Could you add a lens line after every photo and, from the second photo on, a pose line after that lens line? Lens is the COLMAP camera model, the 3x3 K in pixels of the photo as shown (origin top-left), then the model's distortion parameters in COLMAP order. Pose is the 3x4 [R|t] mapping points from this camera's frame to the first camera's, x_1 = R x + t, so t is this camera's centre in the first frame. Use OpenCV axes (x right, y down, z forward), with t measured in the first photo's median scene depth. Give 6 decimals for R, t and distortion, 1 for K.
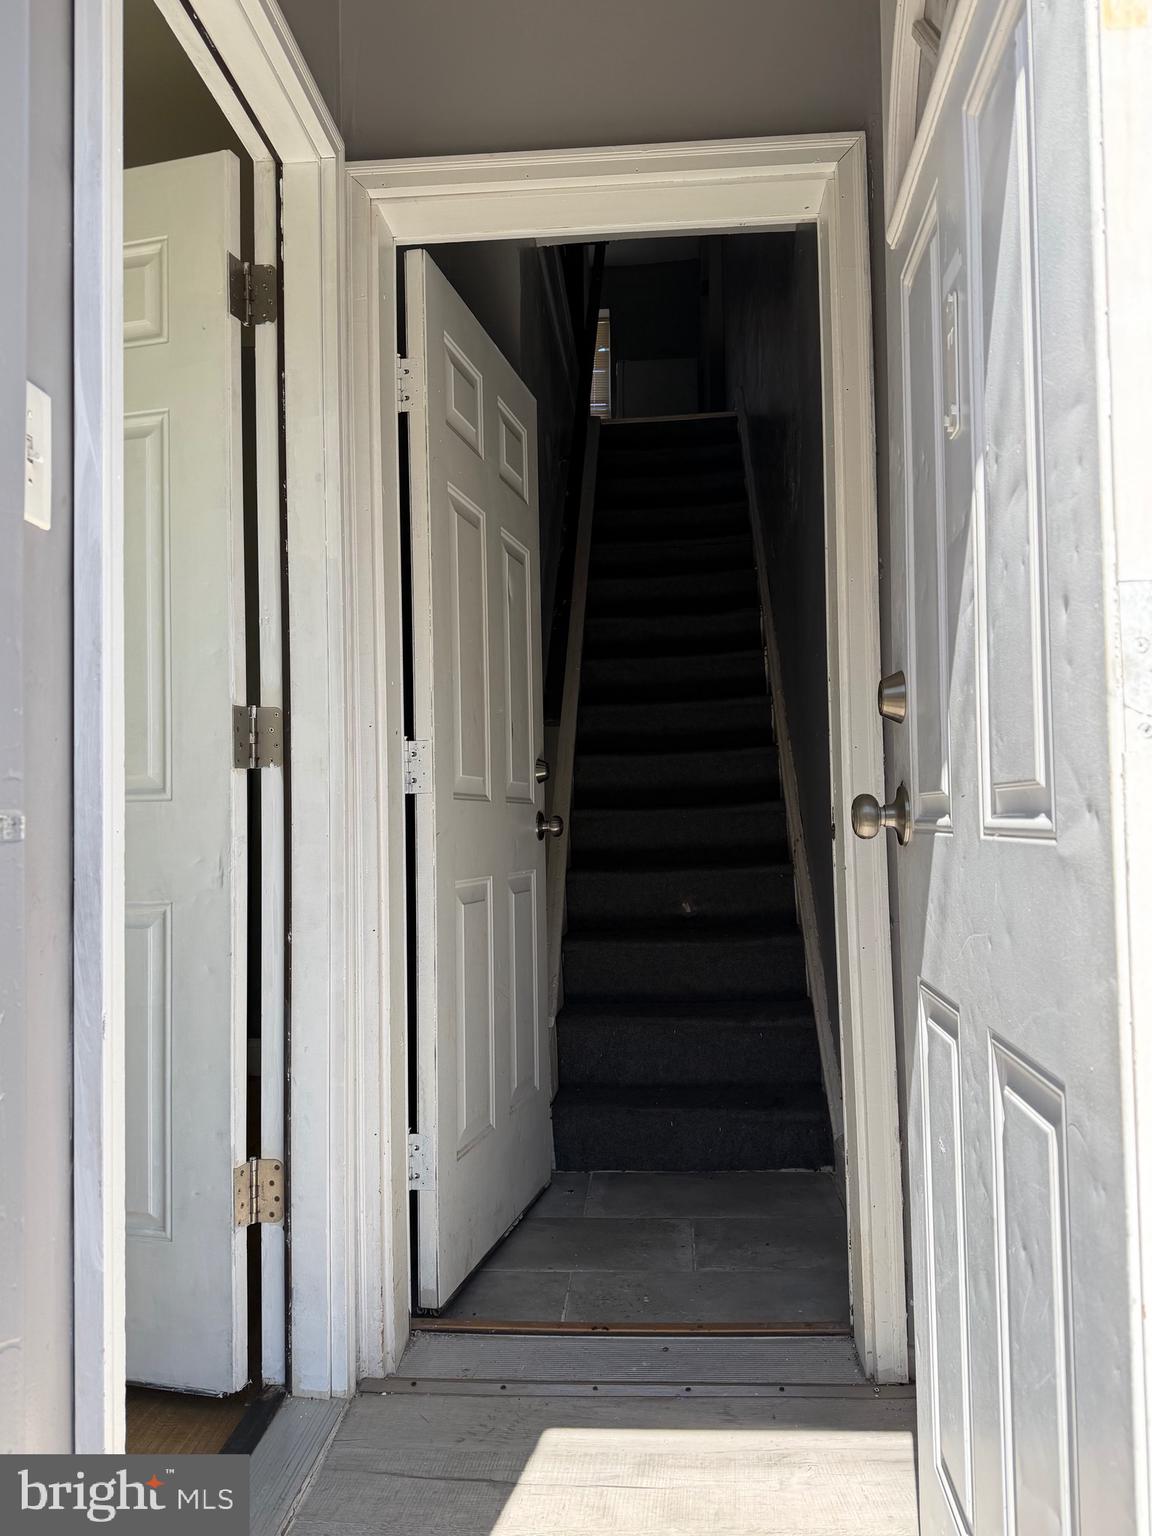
lens RADIAL K [[1210.1, 0, 580.2], [0, 1210.1, 792.8], [0, 0, 1]] dist [0.079466, -0.005937]
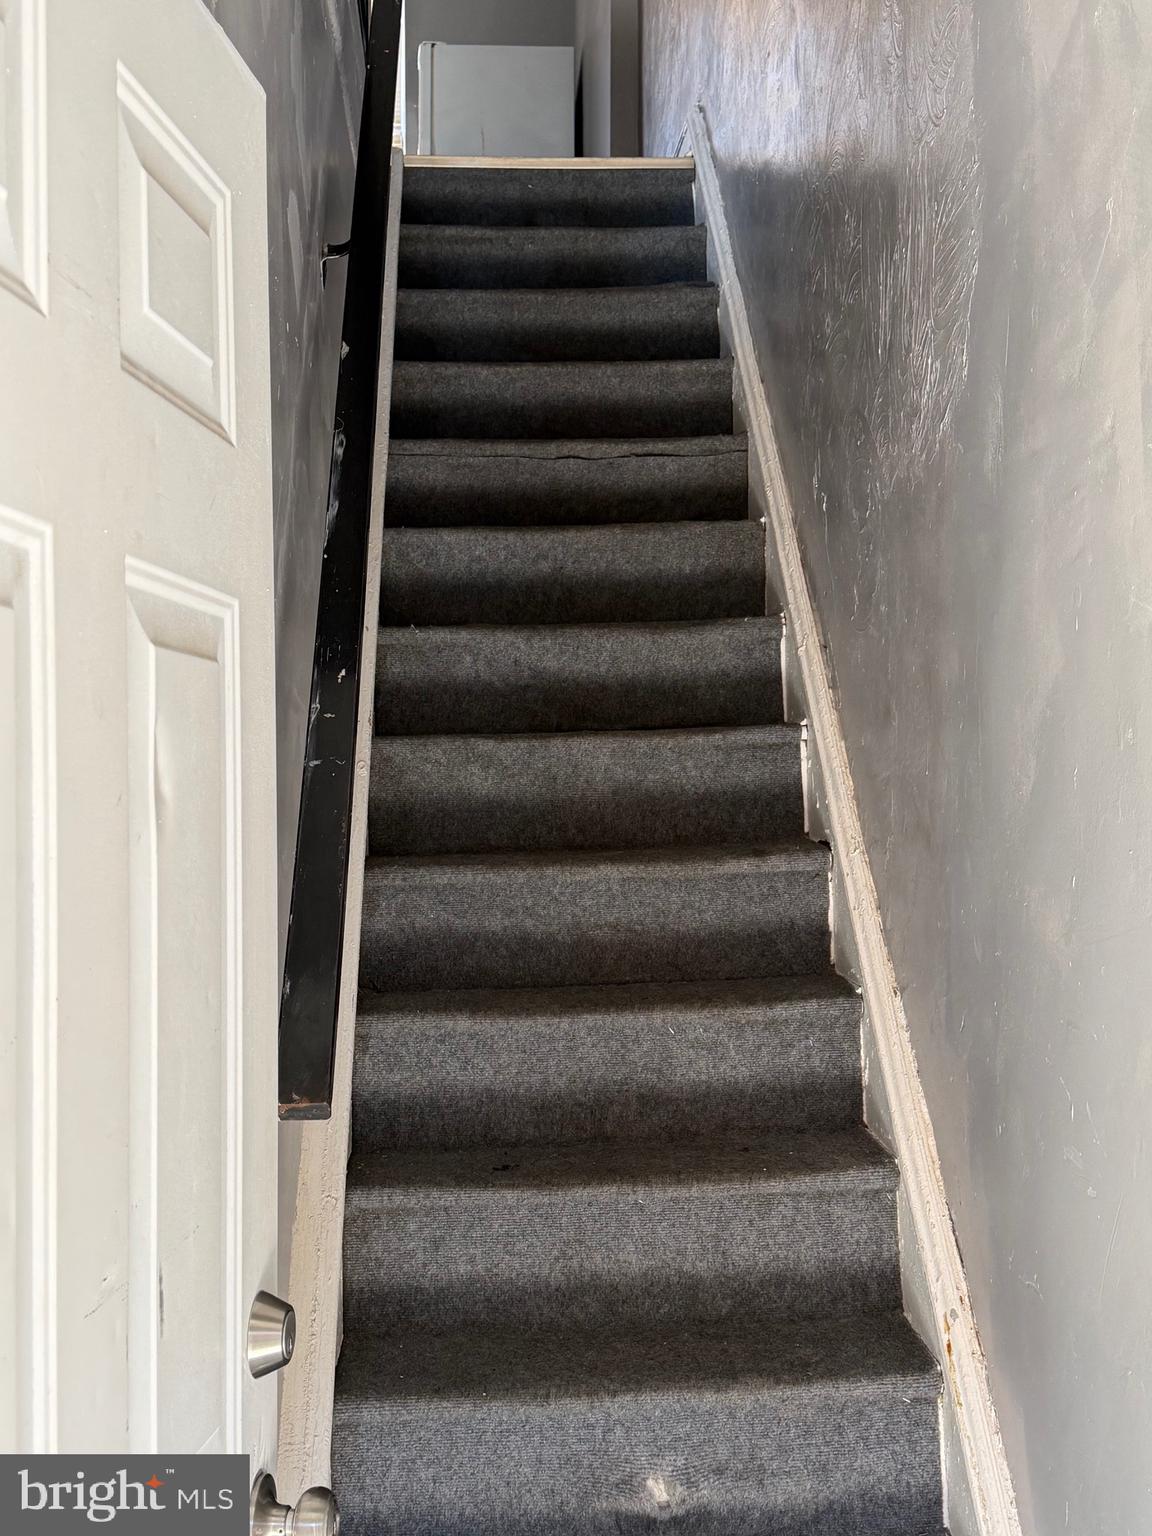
lens RADIAL K [[1808.0, 0, 576.0], [0, 1808.0, 768.0], [0, 0, 1]] dist [0.063178, 0.001754]
pose [[0.990594, 0.011713, 0.136331, -0.016234], [-0.014987, 0.999623, 0.023017, -0.139619], [-0.136010, -0.024844, 0.990396, 0.452689]]
